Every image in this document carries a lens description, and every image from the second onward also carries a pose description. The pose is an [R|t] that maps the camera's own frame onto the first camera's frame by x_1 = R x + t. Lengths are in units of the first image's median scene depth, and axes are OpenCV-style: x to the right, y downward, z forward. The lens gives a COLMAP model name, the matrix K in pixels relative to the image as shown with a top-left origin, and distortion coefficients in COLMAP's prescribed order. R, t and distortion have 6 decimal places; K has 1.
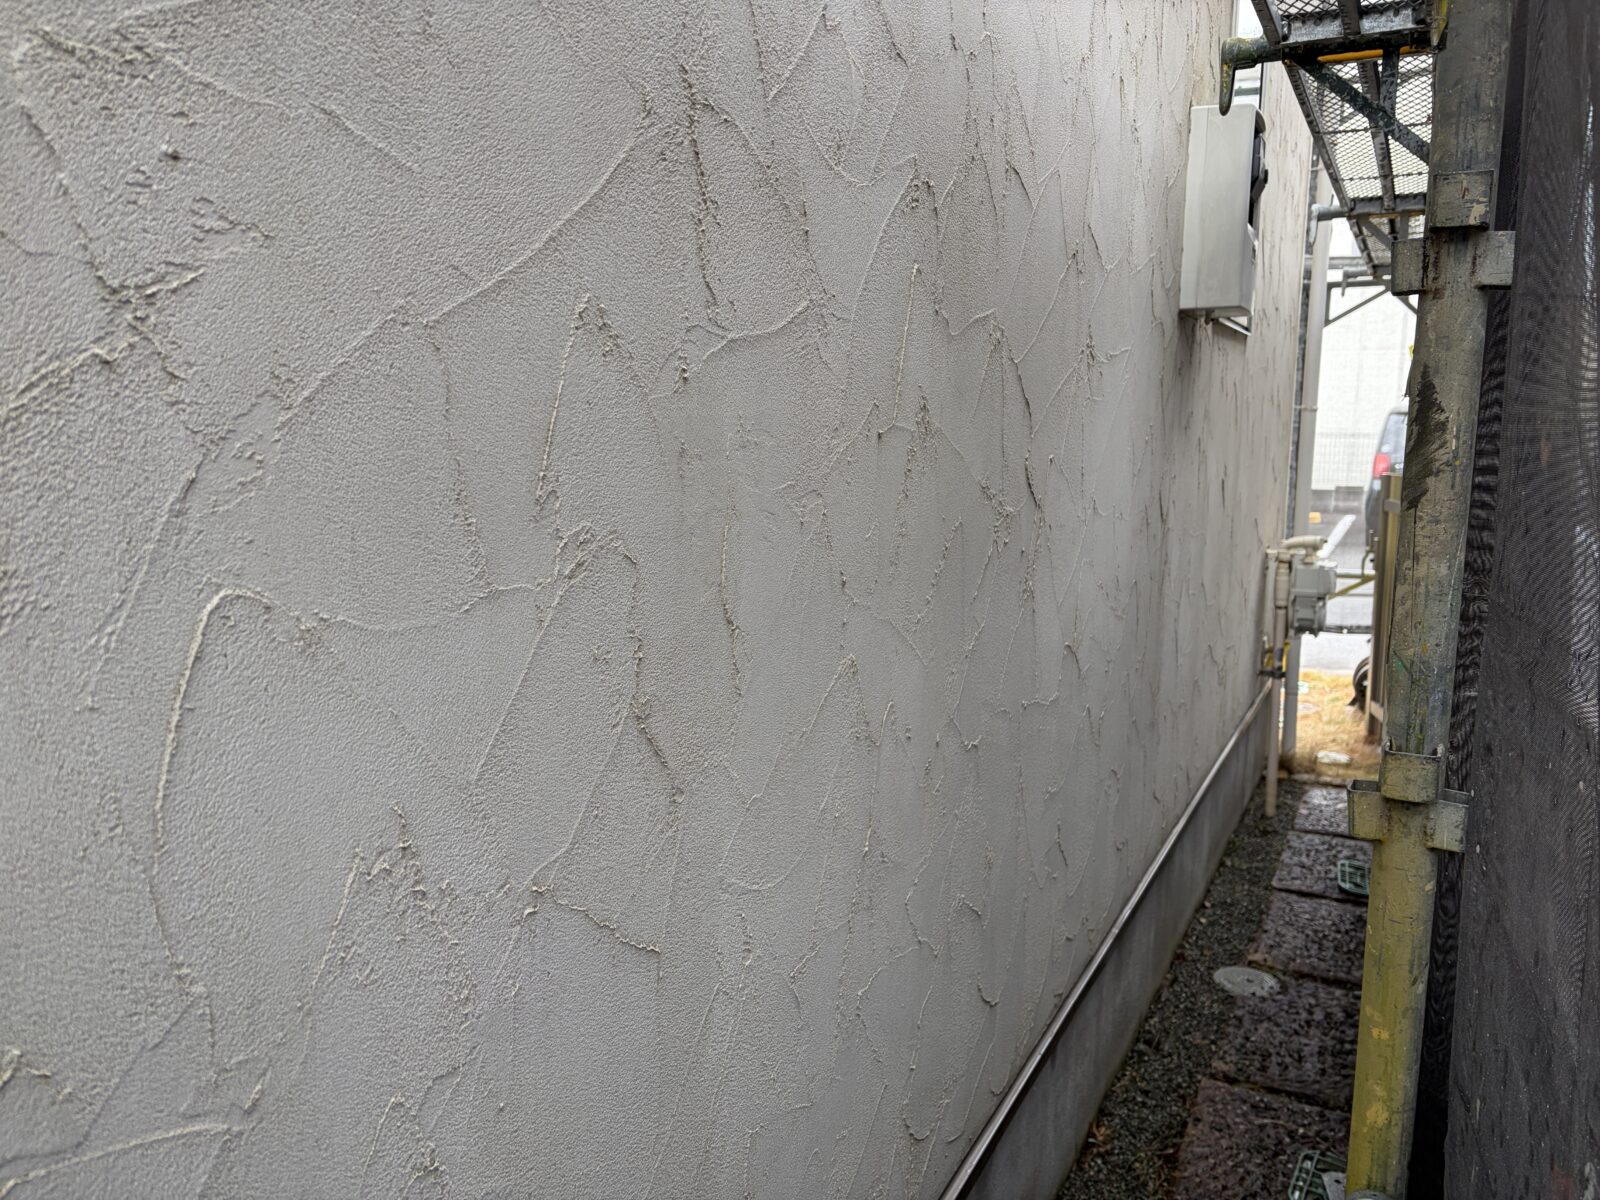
lens RADIAL K [[1212.4, 0, 729.4], [0, 1212.4, 631.8], [0, 0, 1]] dist [0.017132, -0.035741]
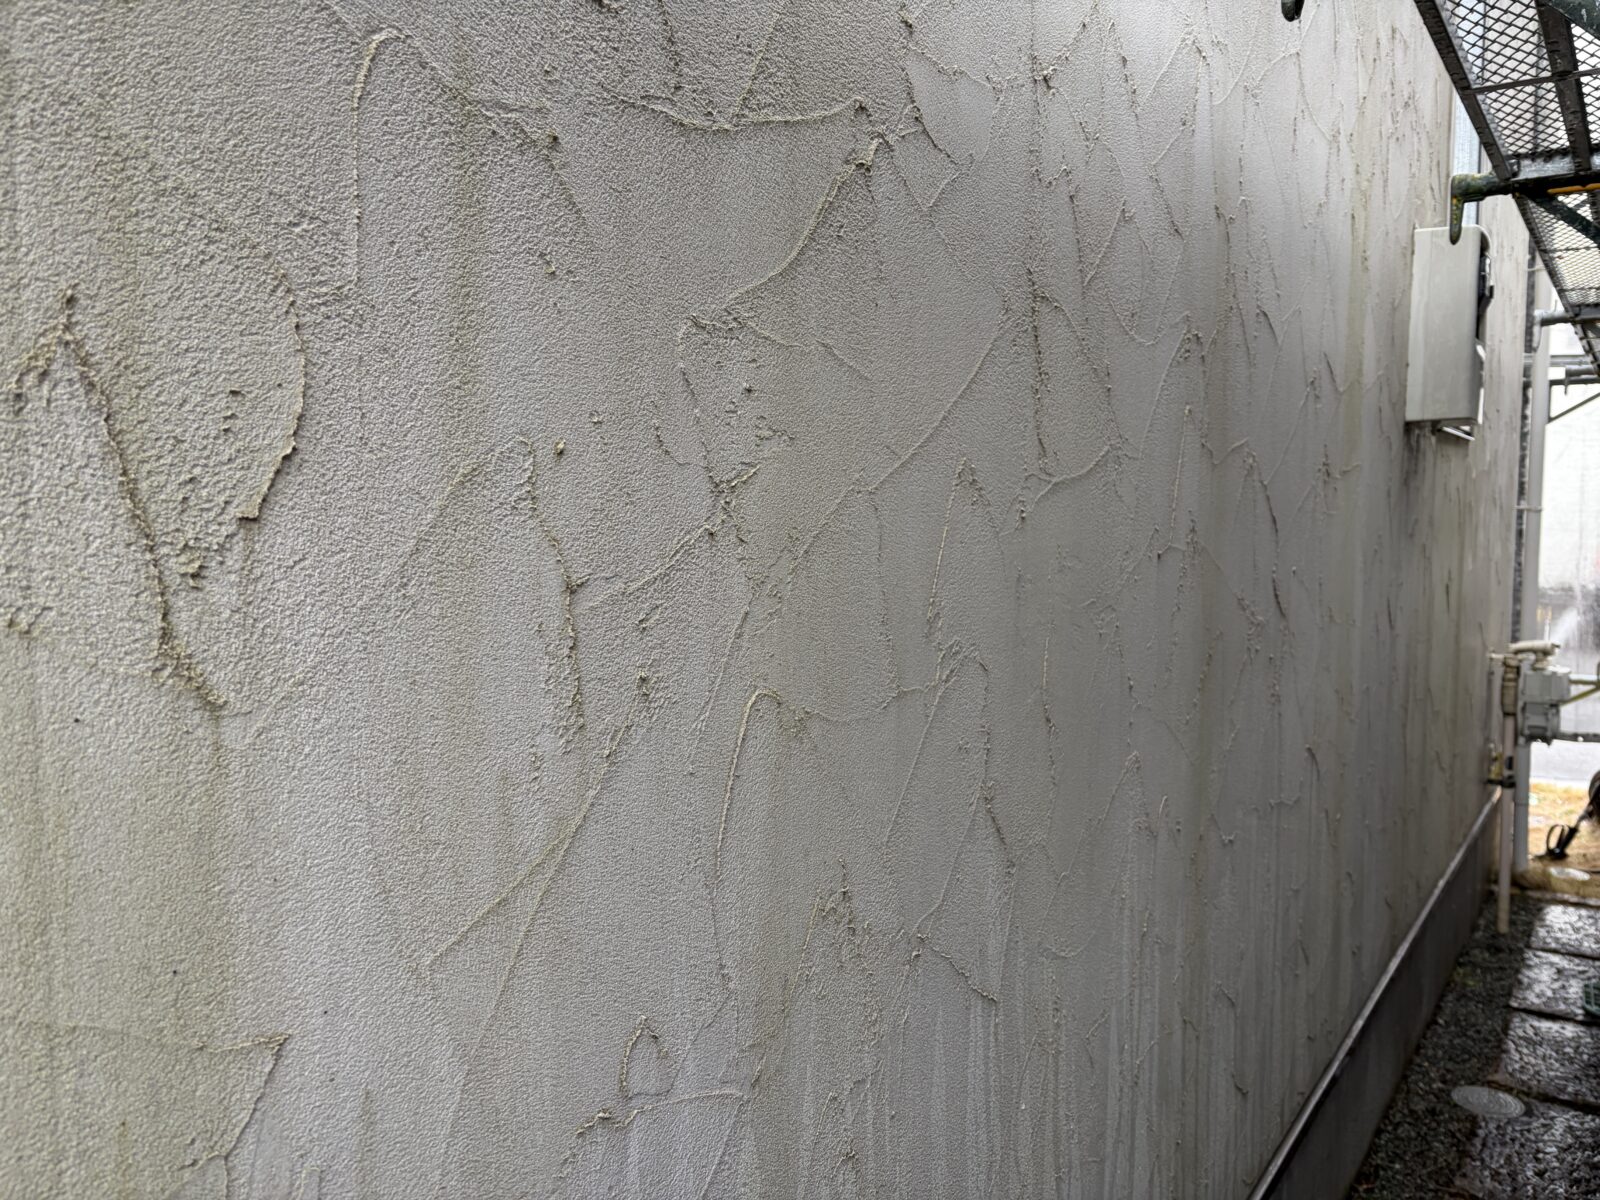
lens RADIAL K [[1212.4, 0, 744.1], [0, 1212.4, 614.5], [0, 0, 1]] dist [0.017132, -0.035741]
pose [[0.991462, 0.017727, -0.129184, -0.106099], [-0.028764, 0.996044, -0.084076, -0.001937], [0.127183, 0.087074, 0.988050, -0.153701]]
